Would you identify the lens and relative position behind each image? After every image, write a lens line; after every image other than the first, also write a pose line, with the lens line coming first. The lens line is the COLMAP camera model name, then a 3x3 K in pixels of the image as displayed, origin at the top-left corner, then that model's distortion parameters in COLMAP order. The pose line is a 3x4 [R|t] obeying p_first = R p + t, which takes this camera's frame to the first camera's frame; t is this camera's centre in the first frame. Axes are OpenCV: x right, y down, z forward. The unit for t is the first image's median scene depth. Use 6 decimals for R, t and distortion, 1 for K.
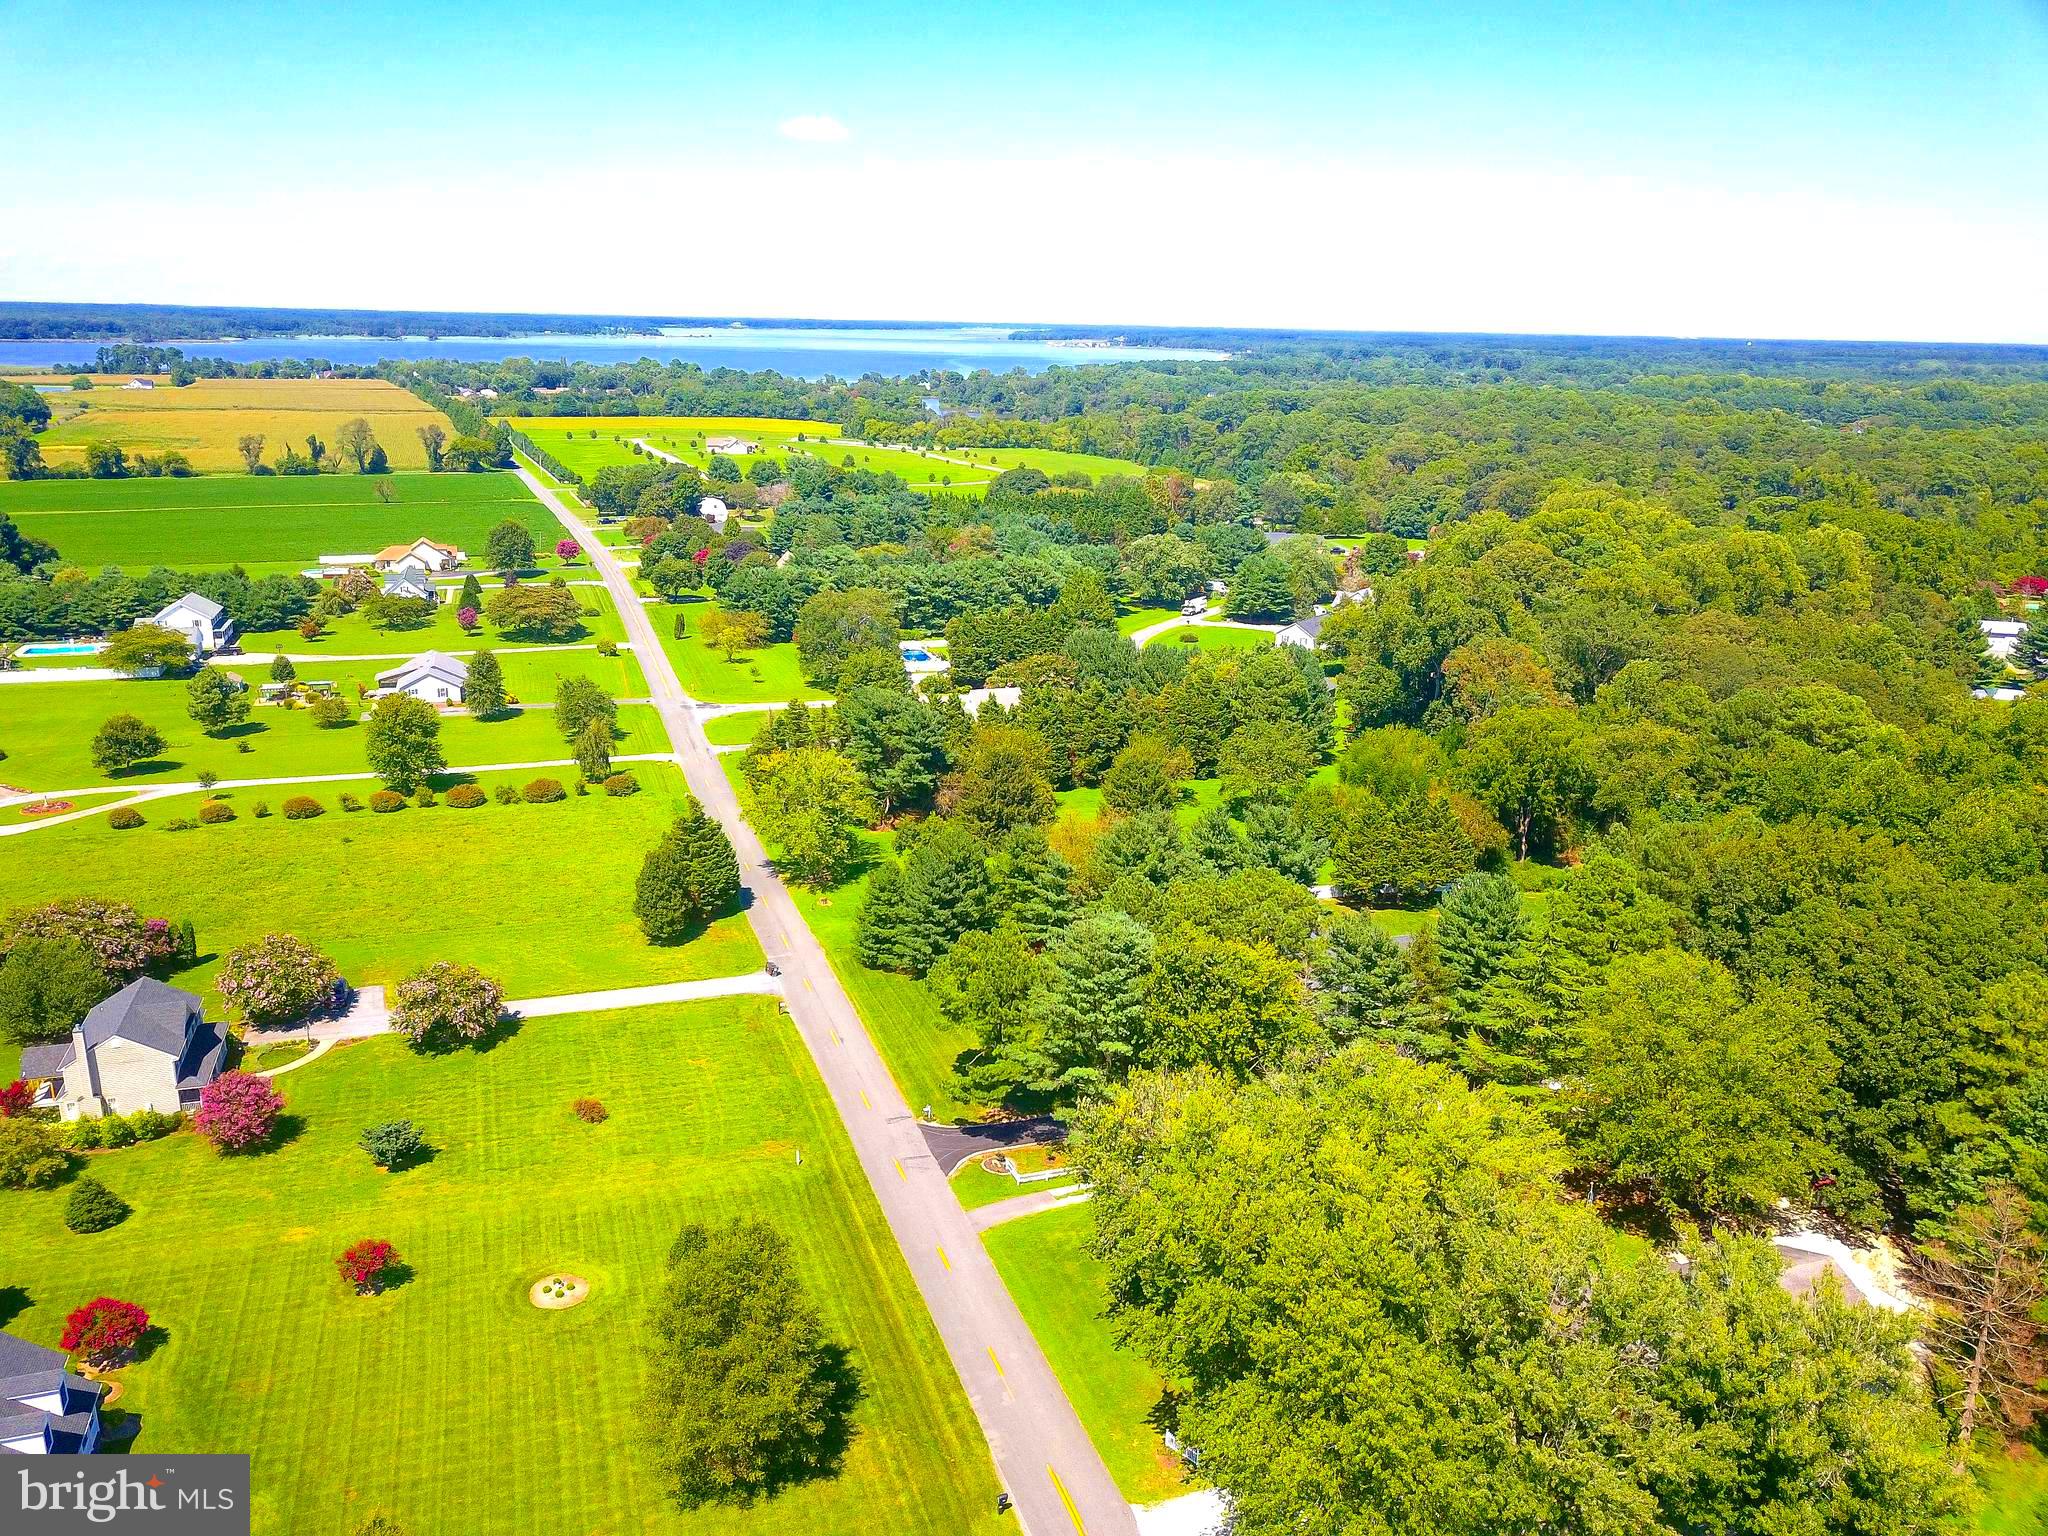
lens RADIAL K [[1574.6, 0, 1023.3], [0, 1574.6, 747.1], [0, 0, 1]] dist [0.007381, -0.004879]
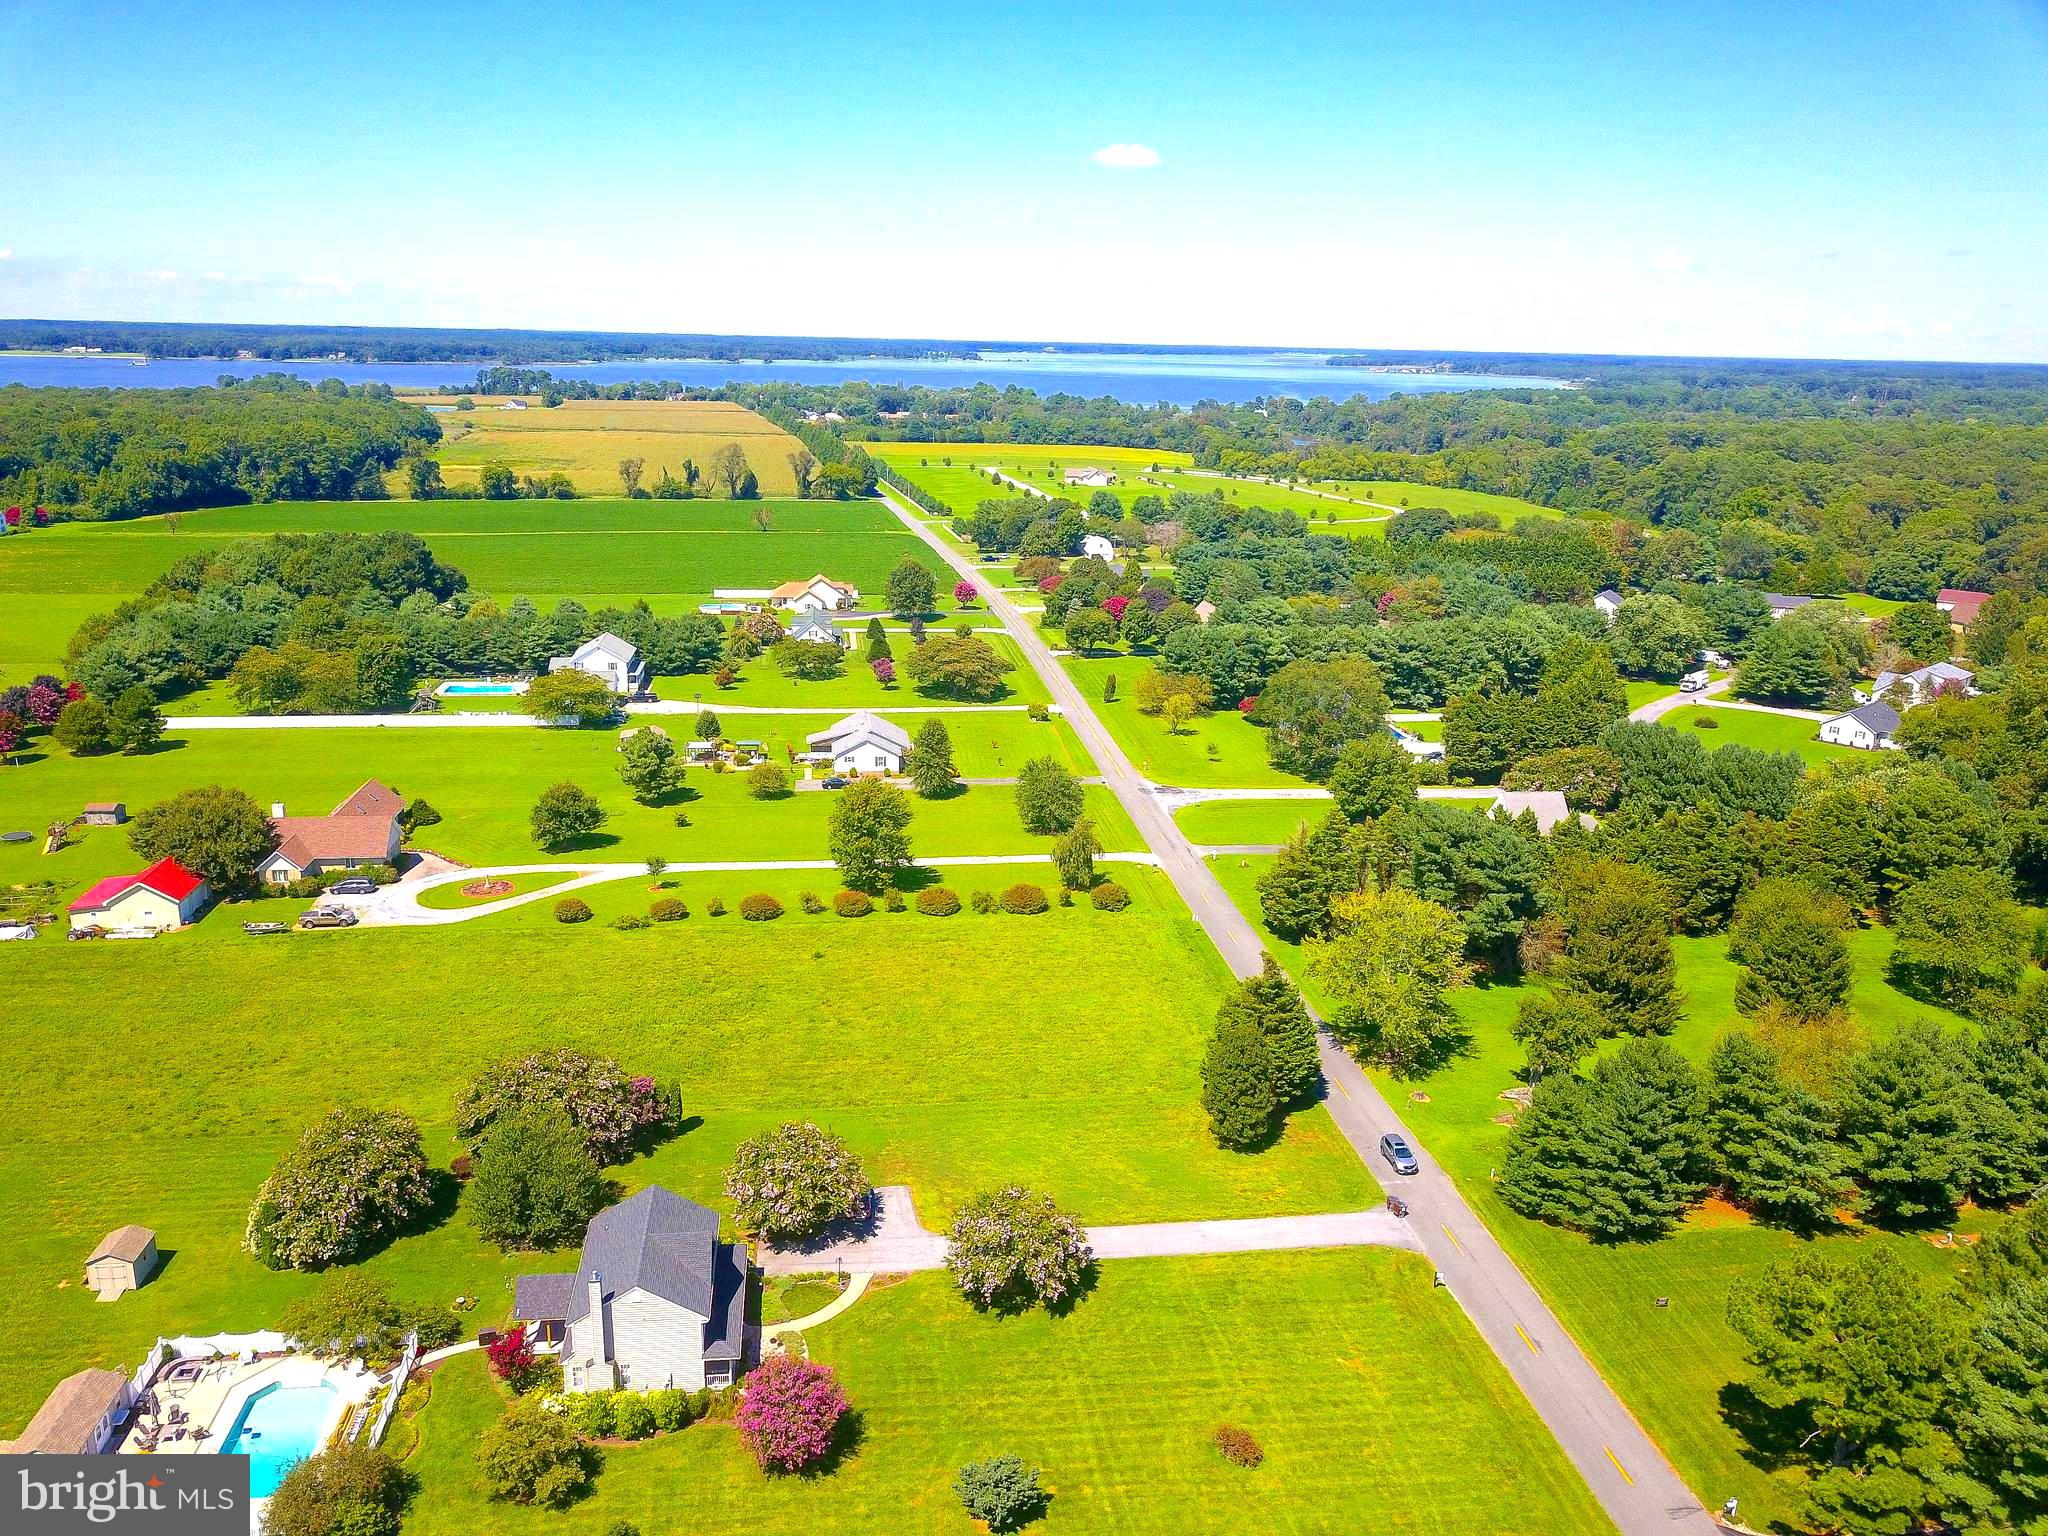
lens RADIAL K [[1574.6, 0, 1028.9], [0, 1574.6, 782.9], [0, 0, 1]] dist [0.007381, -0.004879]
pose [[0.982675, 0.051246, -0.178113, -0.115229], [-0.050081, 0.998684, 0.011033, -0.033950], [0.178444, -0.001922, 0.983948, 0.123508]]
